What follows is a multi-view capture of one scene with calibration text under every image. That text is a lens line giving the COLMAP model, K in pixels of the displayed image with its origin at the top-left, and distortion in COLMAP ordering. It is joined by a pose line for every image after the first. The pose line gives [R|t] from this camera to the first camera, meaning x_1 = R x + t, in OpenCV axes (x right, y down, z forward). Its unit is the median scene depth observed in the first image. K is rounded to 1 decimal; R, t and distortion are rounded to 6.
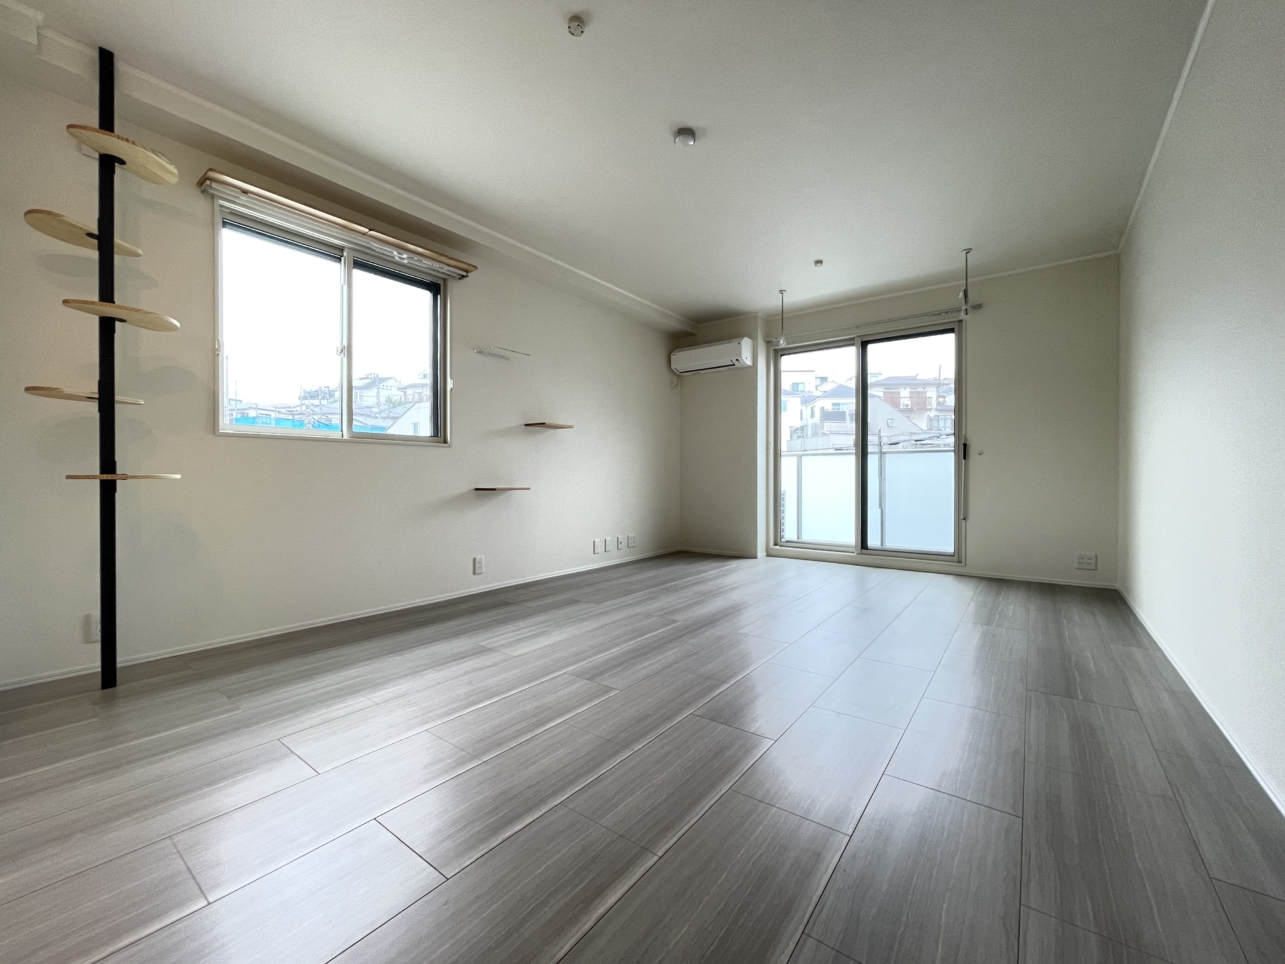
lens RADIAL K [[517.7, 0, 640.1], [0, 517.7, 482.1], [0, 0, 1]] dist [0.002738, 0.000548]
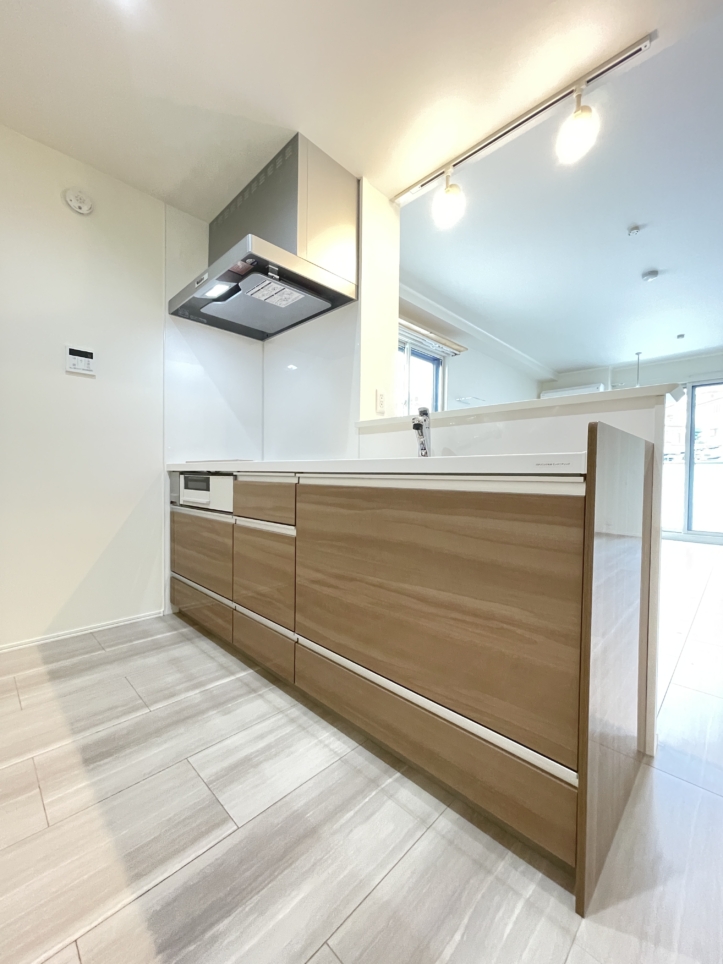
lens RADIAL K [[388.4, 0, 363.3], [0, 388.4, 480.3], [0, 0, 1]] dist [0.002738, 0.000548]
pose [[0.992031, 0.015281, -0.125064, -0.466540], [-0.015185, 0.999883, 0.001726, 0.002940], [0.125076, 0.000187, 0.992147, -0.251770]]
